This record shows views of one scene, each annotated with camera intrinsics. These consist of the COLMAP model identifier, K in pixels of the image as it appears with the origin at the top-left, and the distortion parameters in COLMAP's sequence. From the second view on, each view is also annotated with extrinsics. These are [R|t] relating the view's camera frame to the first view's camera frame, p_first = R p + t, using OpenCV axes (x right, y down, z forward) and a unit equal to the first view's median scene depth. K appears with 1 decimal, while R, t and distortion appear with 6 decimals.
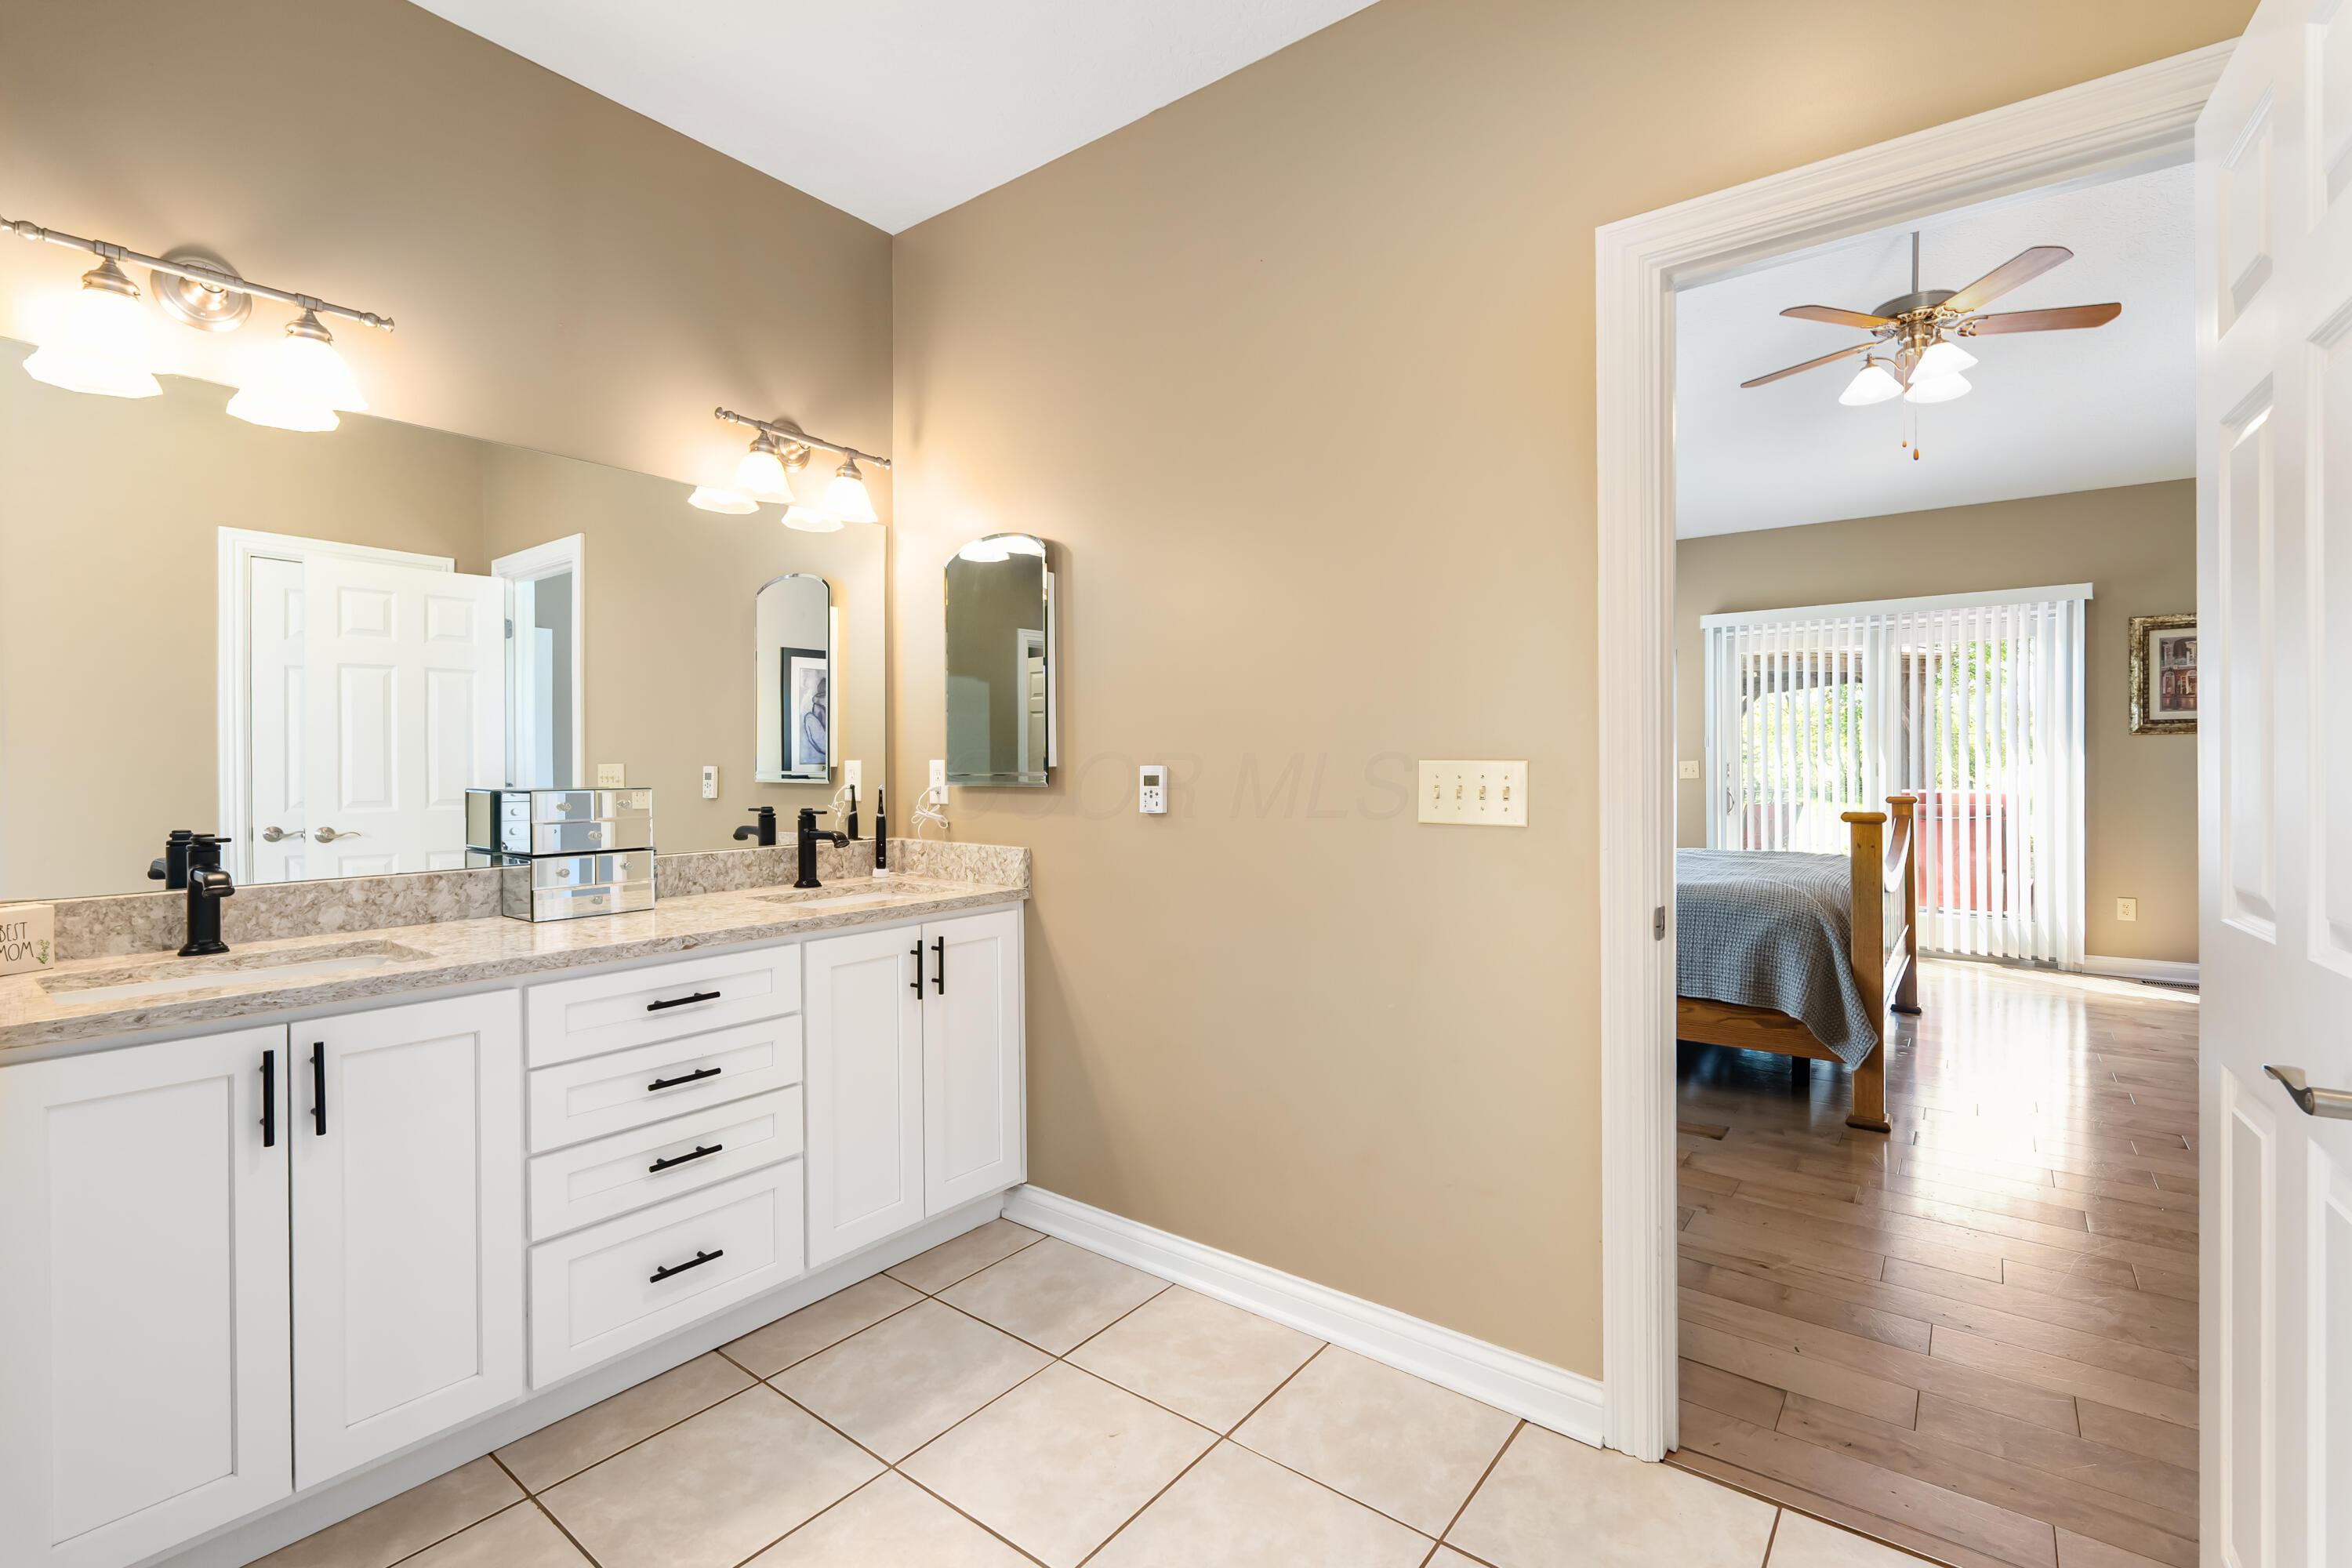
lens RADIAL K [[1048.1, 0, 1190.0], [0, 1048.1, 780.2], [0, 0, 1]] dist [0.001292, 0.000008]
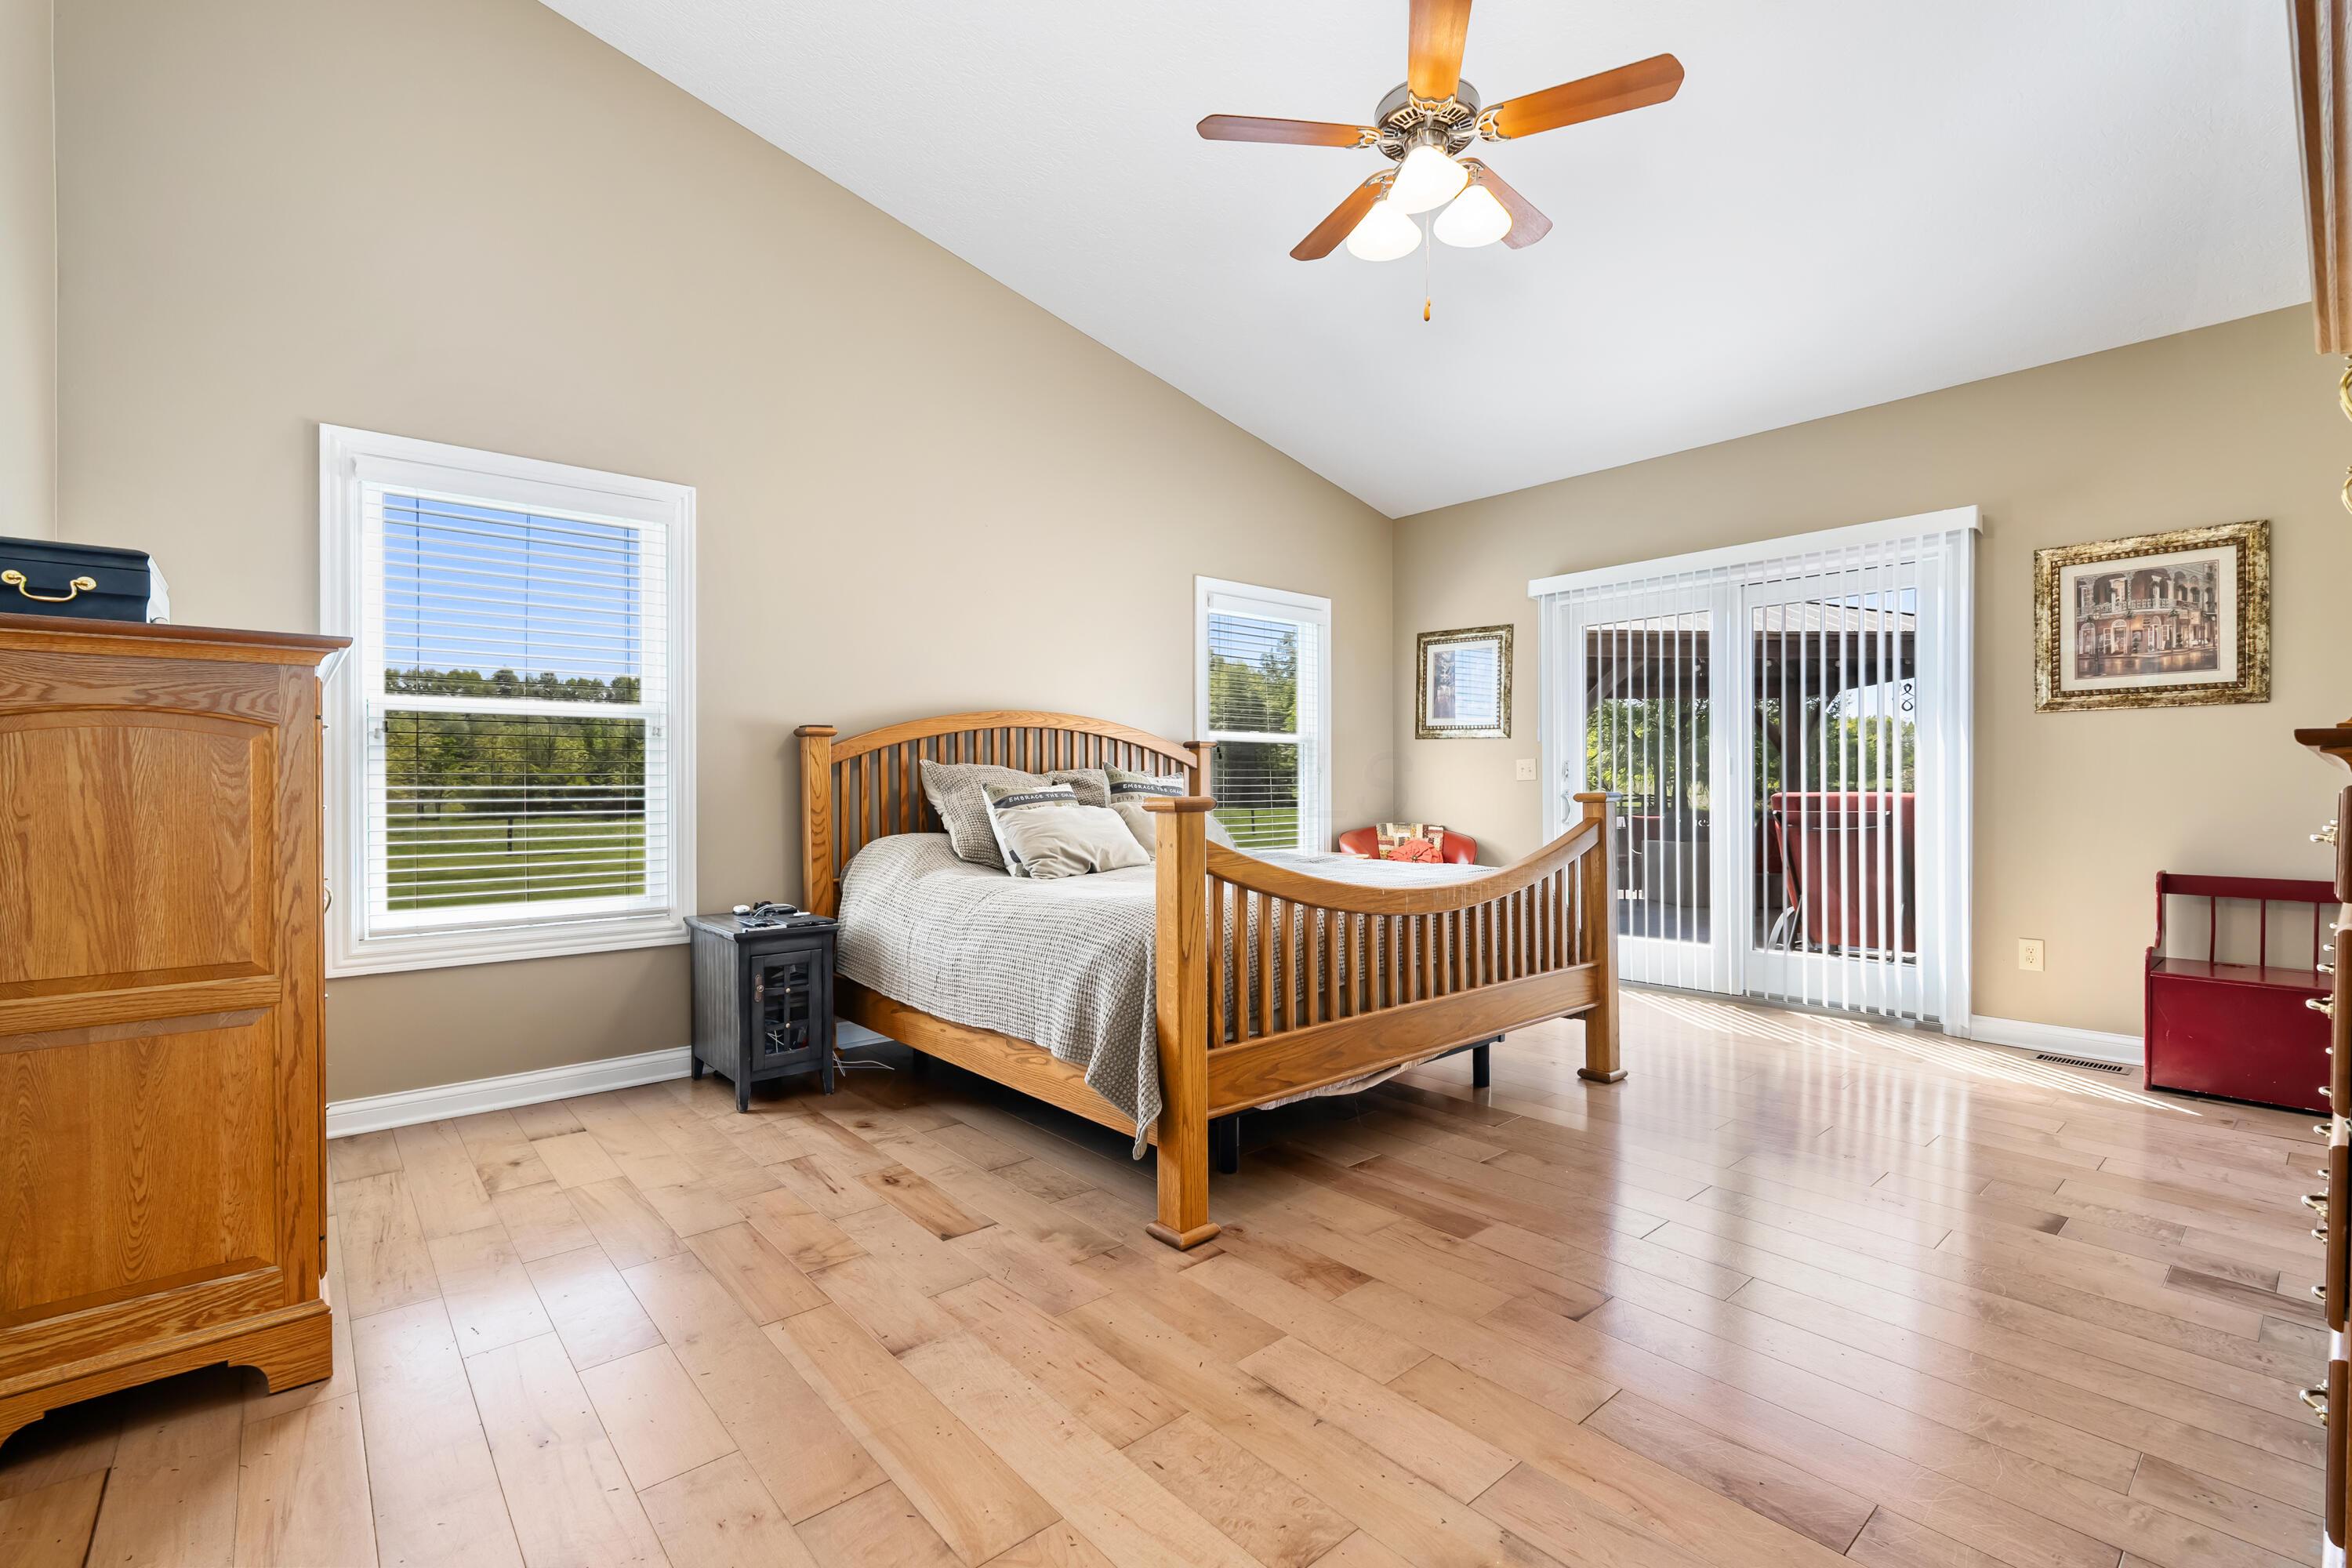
lens RADIAL K [[1048.1, 0, 1173.4], [0, 1048.1, 783.2], [0, 0, 1]] dist [0.001292, 0.000008]
pose [[0.980058, 0.004554, -0.198662, 0.803629], [-0.006677, 0.999928, -0.010016, 0.028848], [0.198602, 0.011143, 0.980017, 0.307121]]
